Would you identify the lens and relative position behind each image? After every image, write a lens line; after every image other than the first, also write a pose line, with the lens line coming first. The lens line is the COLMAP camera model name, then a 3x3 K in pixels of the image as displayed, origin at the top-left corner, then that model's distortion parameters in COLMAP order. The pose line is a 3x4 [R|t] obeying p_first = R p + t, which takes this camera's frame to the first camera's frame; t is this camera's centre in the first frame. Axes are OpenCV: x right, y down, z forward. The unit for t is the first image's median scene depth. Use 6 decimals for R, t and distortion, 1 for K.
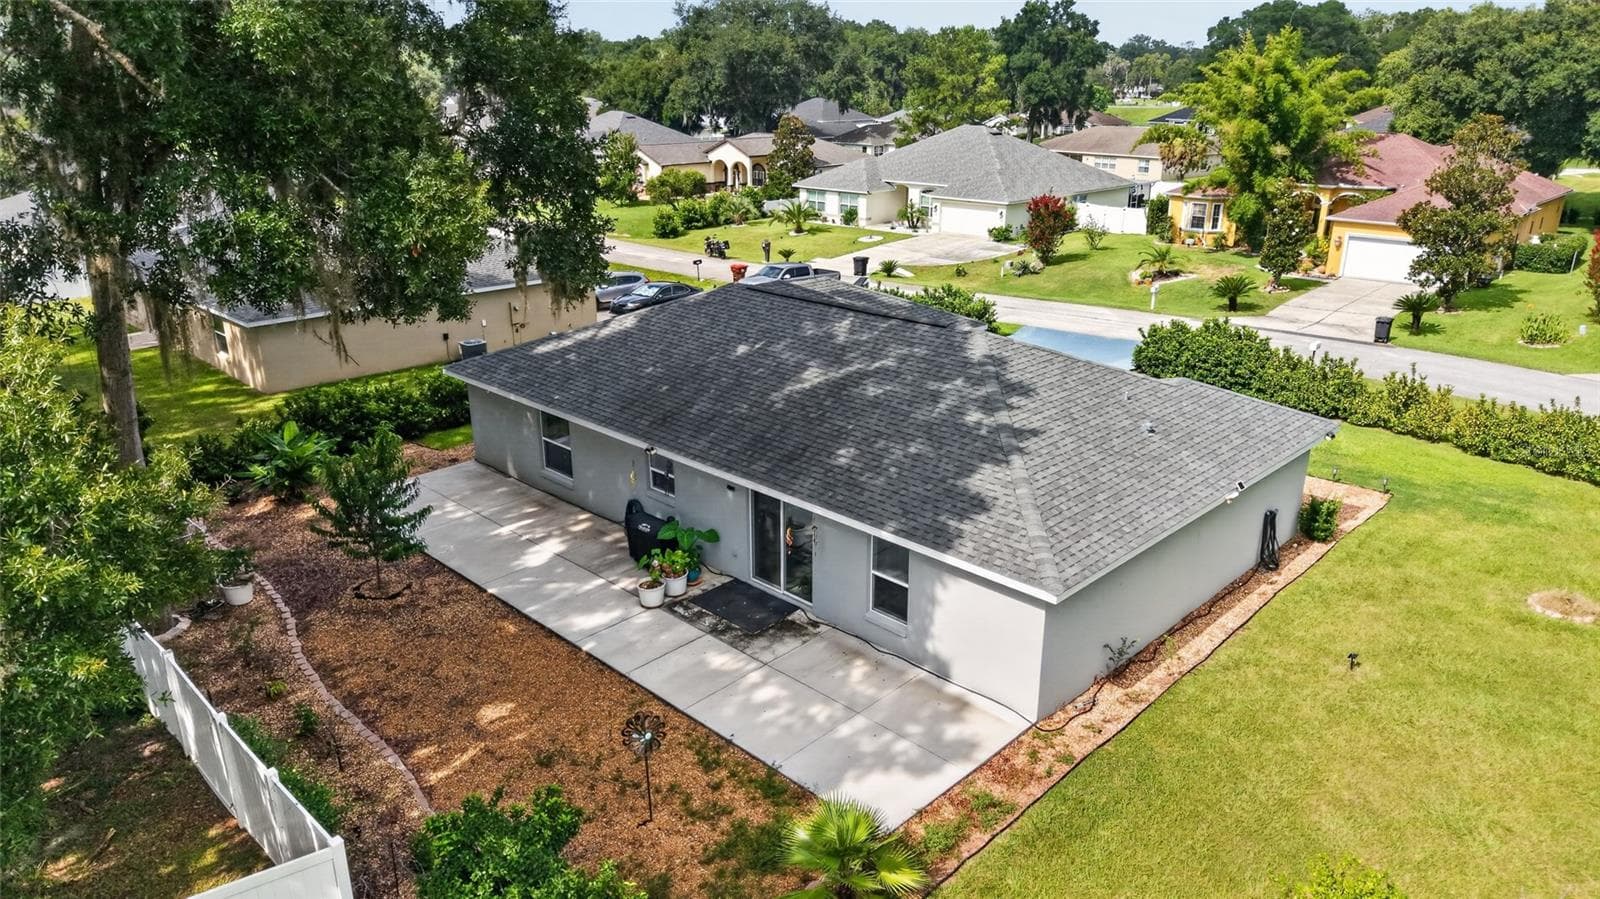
lens RADIAL K [[1074.4, 0, 796.7], [0, 1074.4, 448.3], [0, 0, 1]] dist [0.047678, -0.051788]
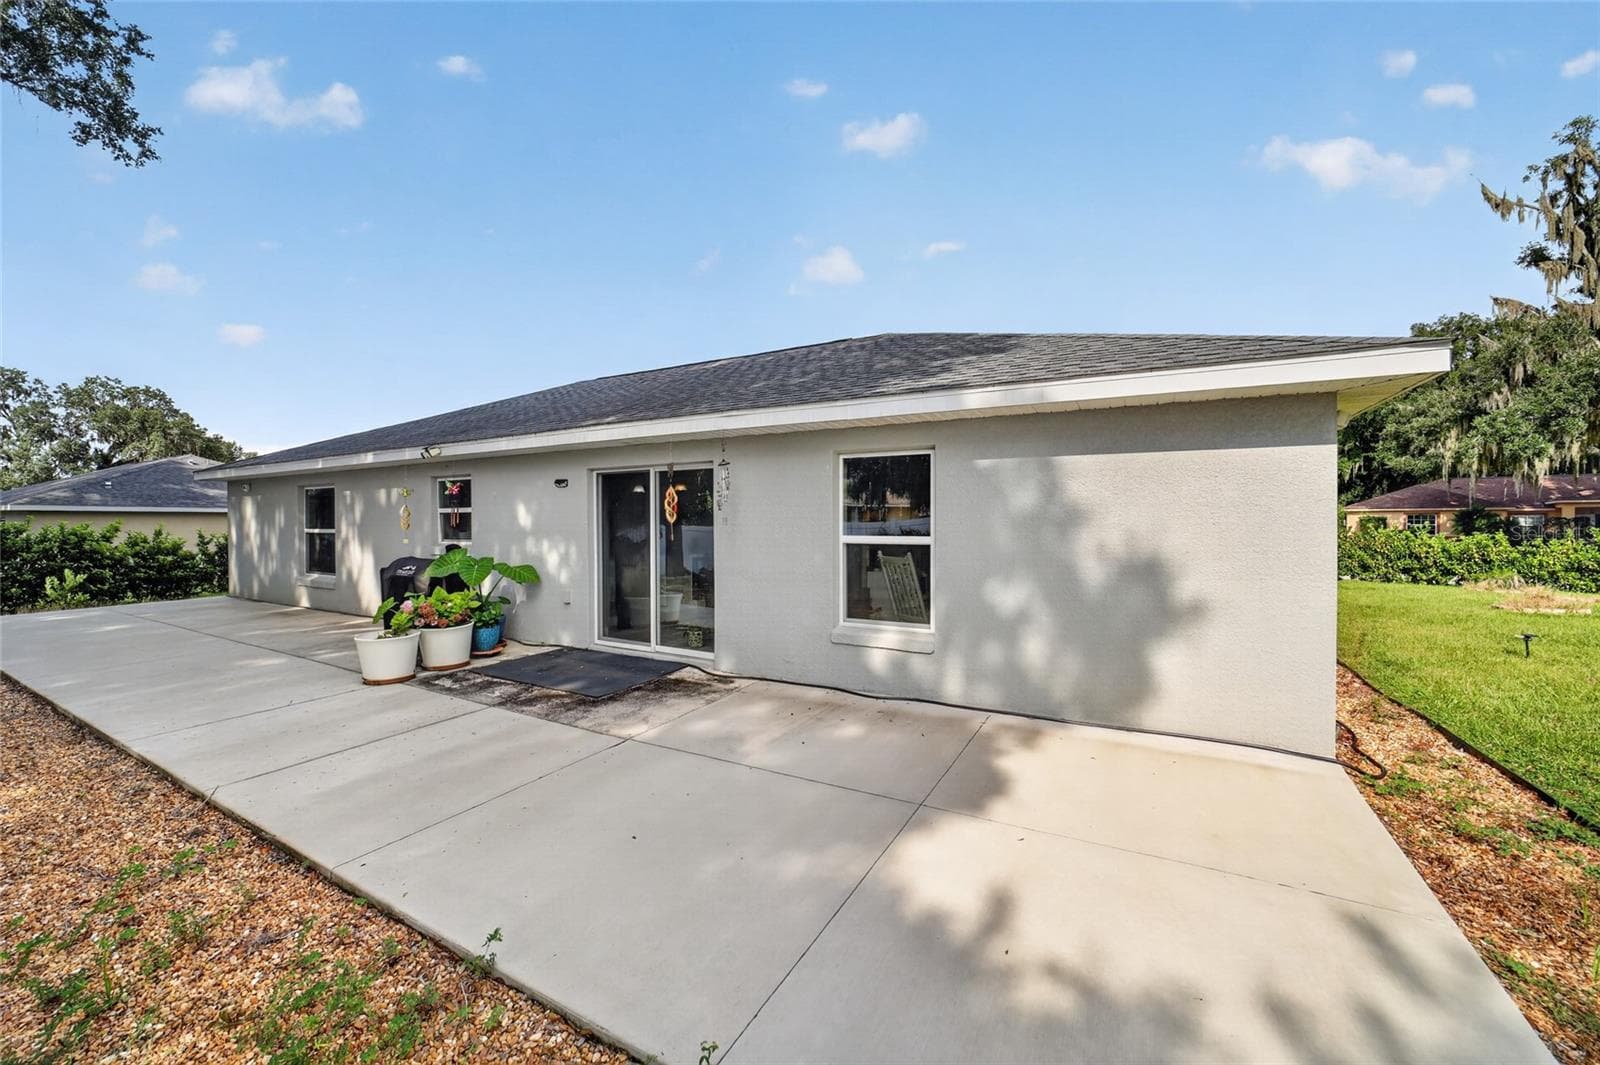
lens RADIAL K [[625.6, 0, 800.8], [0, 625.6, 523.5], [0, 0, 1]] dist [-0.036557, 0.008458]
pose [[0.966795, -0.003218, 0.255533, -0.023296], [0.089944, 0.940225, -0.328460, 0.192649], [-0.239202, 0.340537, 0.909295, 0.691449]]
